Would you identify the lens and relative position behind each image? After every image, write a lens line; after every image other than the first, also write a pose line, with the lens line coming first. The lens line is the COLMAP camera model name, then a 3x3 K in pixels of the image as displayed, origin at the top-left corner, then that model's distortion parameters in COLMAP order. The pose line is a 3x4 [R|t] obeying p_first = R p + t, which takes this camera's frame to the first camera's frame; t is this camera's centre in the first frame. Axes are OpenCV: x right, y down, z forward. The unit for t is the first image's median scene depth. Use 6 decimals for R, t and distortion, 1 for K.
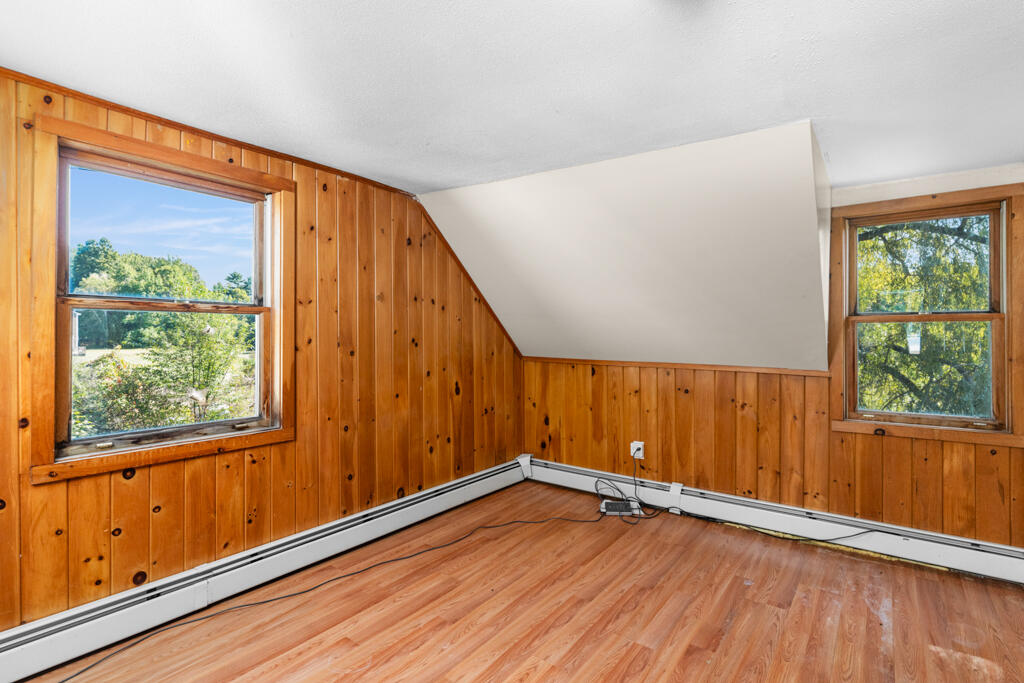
lens RADIAL K [[497.4, 0, 510.5], [0, 497.4, 335.7], [0, 0, 1]] dist [0.000522, -0.000097]
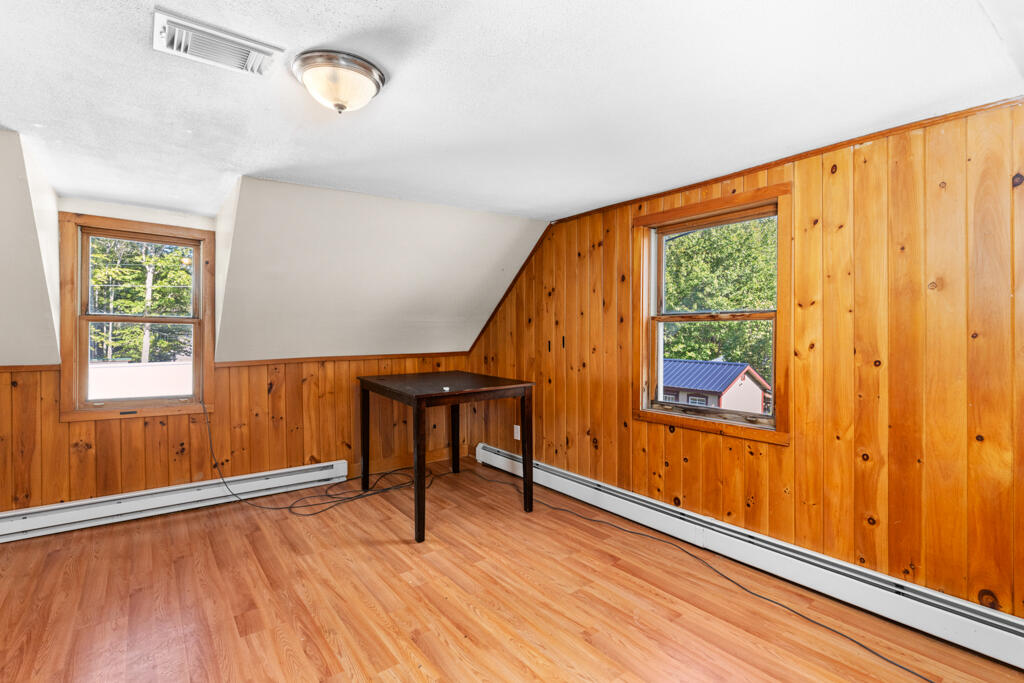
lens RADIAL K [[491.8, 0, 510.8], [0, 491.8, 339.5], [0, 0, 1]] dist [0.001769, 0.000193]
pose [[-0.277776, 0.004586, -0.960635, 0.684831], [-0.005526, 0.999964, 0.006372, -0.004086], [0.960630, 0.007078, -0.277741, 0.787423]]
